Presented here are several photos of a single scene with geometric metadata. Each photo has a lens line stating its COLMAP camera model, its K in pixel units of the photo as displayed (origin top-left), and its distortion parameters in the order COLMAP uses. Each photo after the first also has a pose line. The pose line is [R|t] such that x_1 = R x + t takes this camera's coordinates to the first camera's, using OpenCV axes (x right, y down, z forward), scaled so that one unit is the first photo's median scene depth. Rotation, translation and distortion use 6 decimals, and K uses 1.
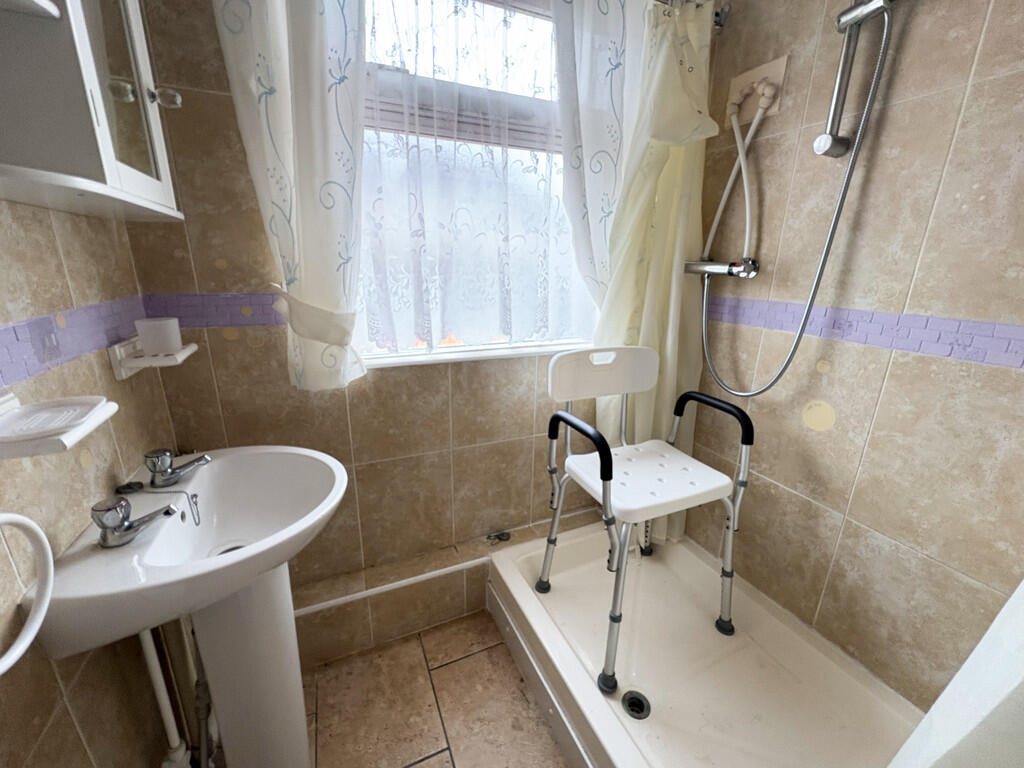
lens RADIAL K [[419.6, 0, 508.4], [0, 419.6, 385.0], [0, 0, 1]] dist [-0.001866, 0.000500]
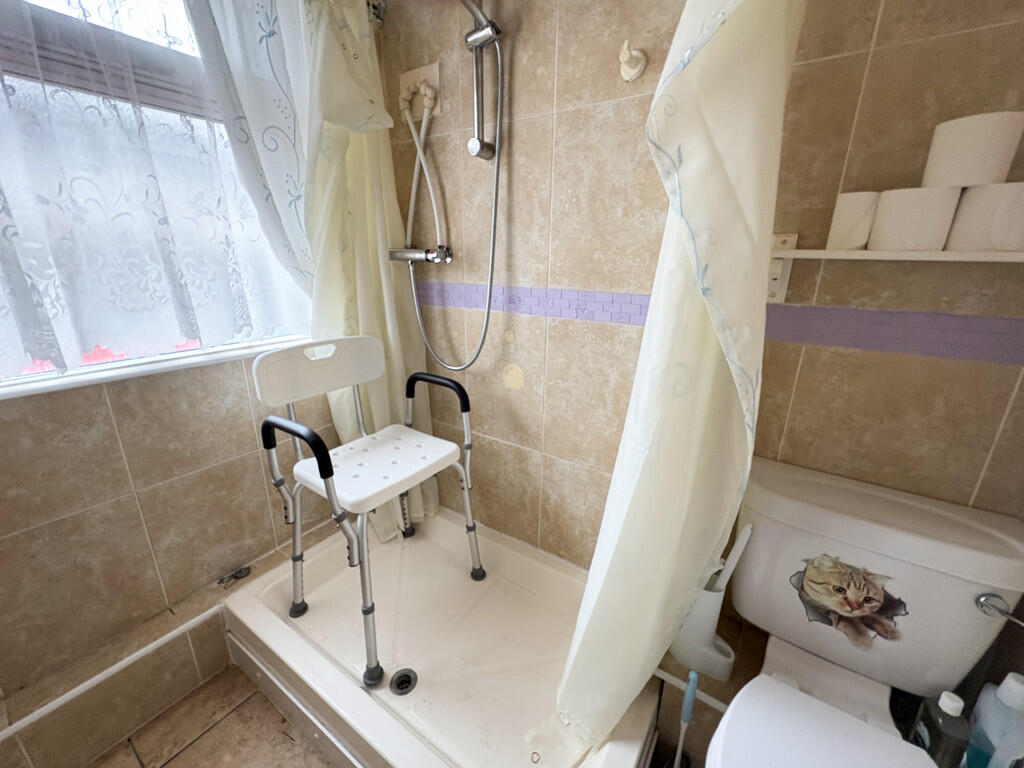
lens RADIAL K [[419.6, 0, 514.6], [0, 419.6, 384.7], [0, 0, 1]] dist [-0.001866, 0.000500]
pose [[0.846743, -0.163946, 0.506110, 0.113198], [0.154205, 0.986126, 0.061448, 0.019238], [-0.509163, 0.026014, 0.860277, -0.035843]]
